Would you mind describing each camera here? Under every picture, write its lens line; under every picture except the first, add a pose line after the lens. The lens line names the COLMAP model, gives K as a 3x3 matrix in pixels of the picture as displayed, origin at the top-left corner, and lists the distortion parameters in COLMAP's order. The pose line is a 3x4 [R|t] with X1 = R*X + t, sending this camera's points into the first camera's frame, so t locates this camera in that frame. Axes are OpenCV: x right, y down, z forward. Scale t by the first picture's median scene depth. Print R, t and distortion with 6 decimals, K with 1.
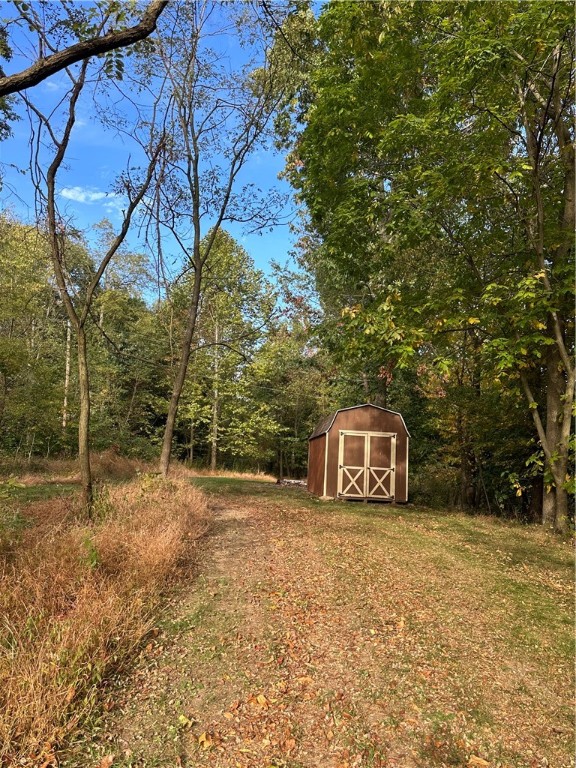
lens RADIAL K [[539.2, 0, 287.8], [0, 539.2, 383.6], [0, 0, 1]] dist [0.009881, -0.009517]
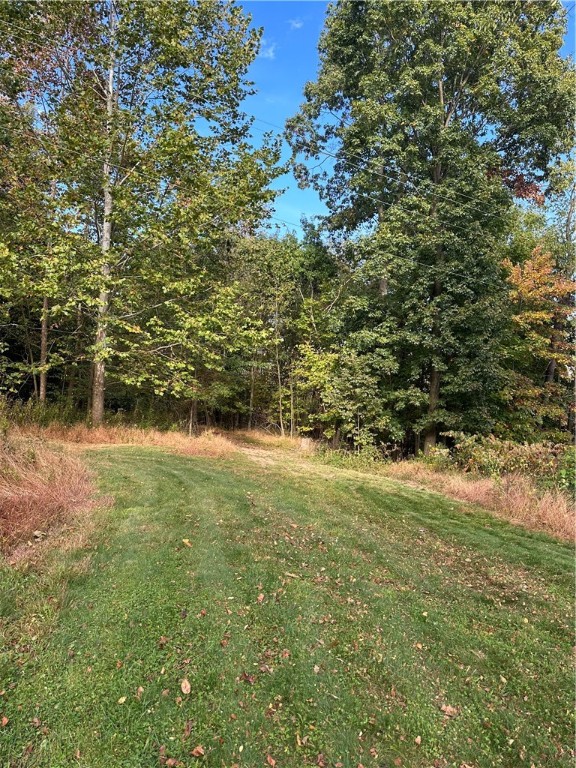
lens RADIAL K [[539.2, 0, 289.1], [0, 539.2, 385.3], [0, 0, 1]] dist [0.009881, -0.009517]
pose [[0.957955, 0.034761, 0.284804, -0.116381], [-0.071807, 0.990090, 0.120685, 0.064521], [-0.277787, -0.136062, 0.950958, 0.552623]]
